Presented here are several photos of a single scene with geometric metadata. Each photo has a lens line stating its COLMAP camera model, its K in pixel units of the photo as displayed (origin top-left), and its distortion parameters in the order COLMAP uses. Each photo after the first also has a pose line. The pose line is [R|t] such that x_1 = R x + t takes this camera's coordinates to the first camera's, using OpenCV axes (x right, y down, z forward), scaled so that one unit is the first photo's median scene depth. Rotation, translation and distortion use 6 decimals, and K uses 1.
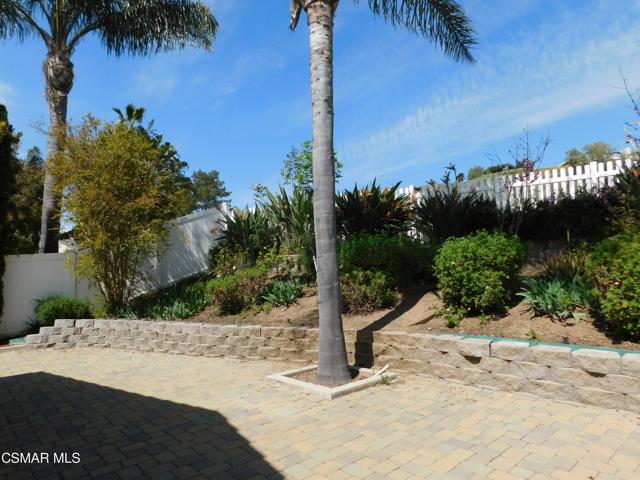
lens RADIAL K [[428.1, 0, 318.3], [0, 428.1, 237.9], [0, 0, 1]] dist [-0.050318, 0.042346]
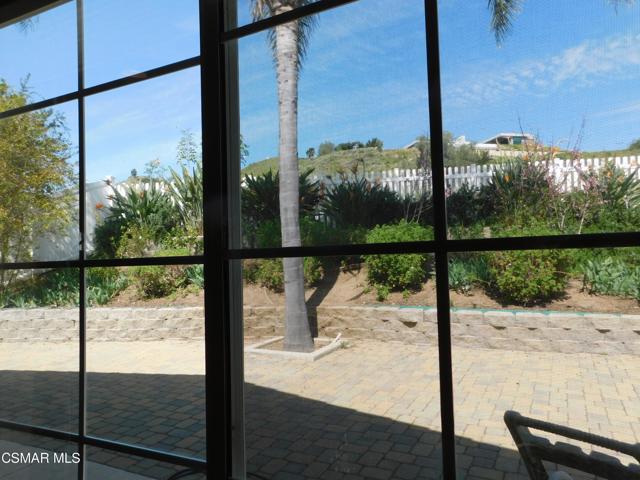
lens RADIAL K [[471.2, 0, 321.3], [0, 471.2, 239.6], [0, 0, 1]] dist [-0.010281, 0.040928]
pose [[0.938507, 0.009877, 0.345120, -0.320216], [-0.028635, 0.998374, 0.049296, -0.025108], [-0.344071, -0.056147, 0.937263, -0.187338]]
